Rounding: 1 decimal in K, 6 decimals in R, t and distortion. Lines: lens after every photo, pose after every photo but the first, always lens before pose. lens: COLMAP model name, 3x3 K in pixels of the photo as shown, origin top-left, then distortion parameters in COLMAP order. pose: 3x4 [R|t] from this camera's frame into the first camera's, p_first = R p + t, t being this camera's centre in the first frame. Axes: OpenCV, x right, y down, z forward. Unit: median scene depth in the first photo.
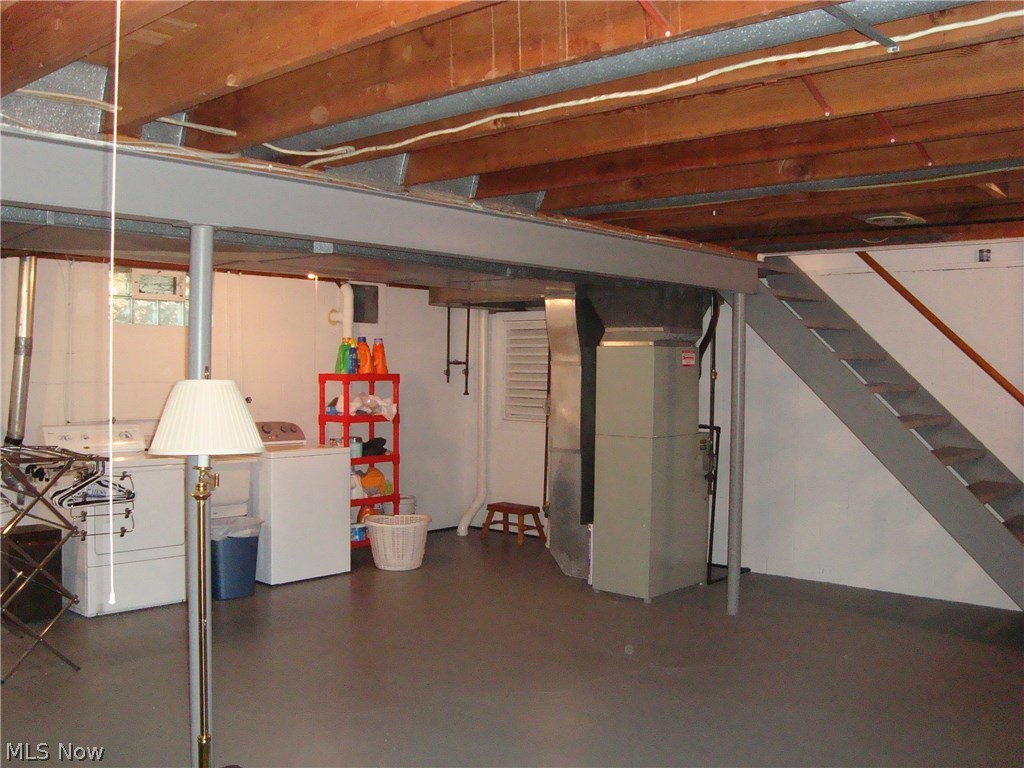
lens RADIAL K [[992.9, 0, 520.6], [0, 992.9, 387.3], [0, 0, 1]] dist [-0.202044, 0.201424]
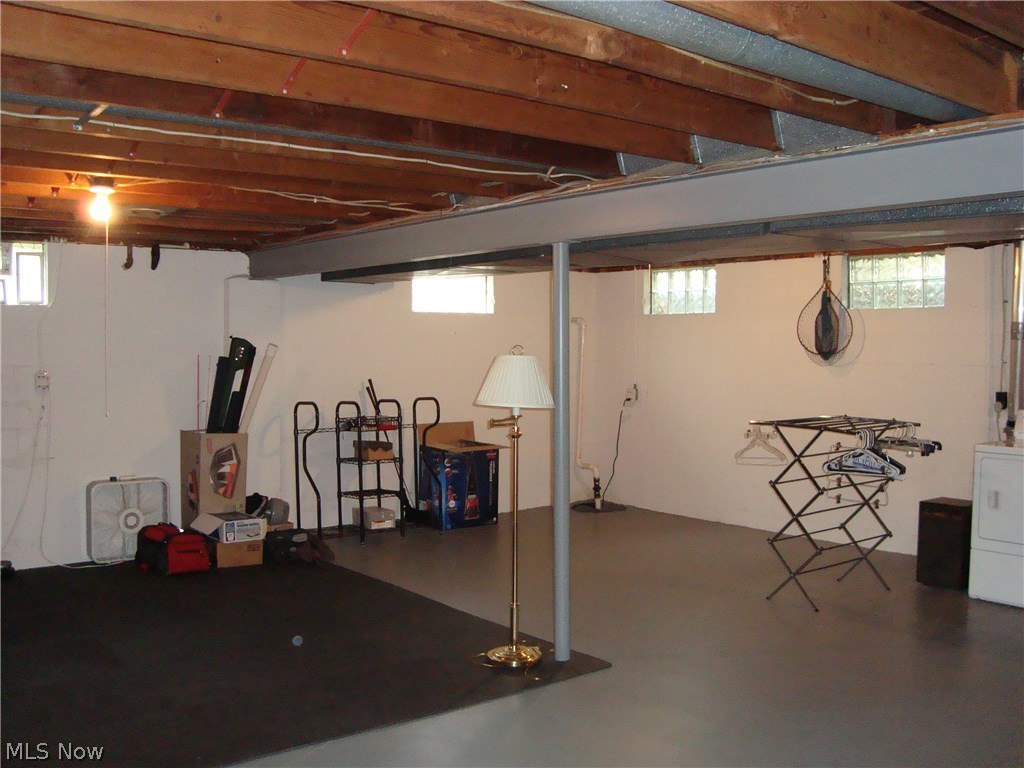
lens RADIAL K [[992.9, 0, 520.6], [0, 992.9, 387.3], [0, 0, 1]] dist [-0.202044, 0.201424]
pose [[-0.161544, 0.028357, -0.986458, 1.081454], [-0.028601, 0.999033, 0.033402, -0.008070], [0.986451, 0.033609, -0.160576, 1.197792]]
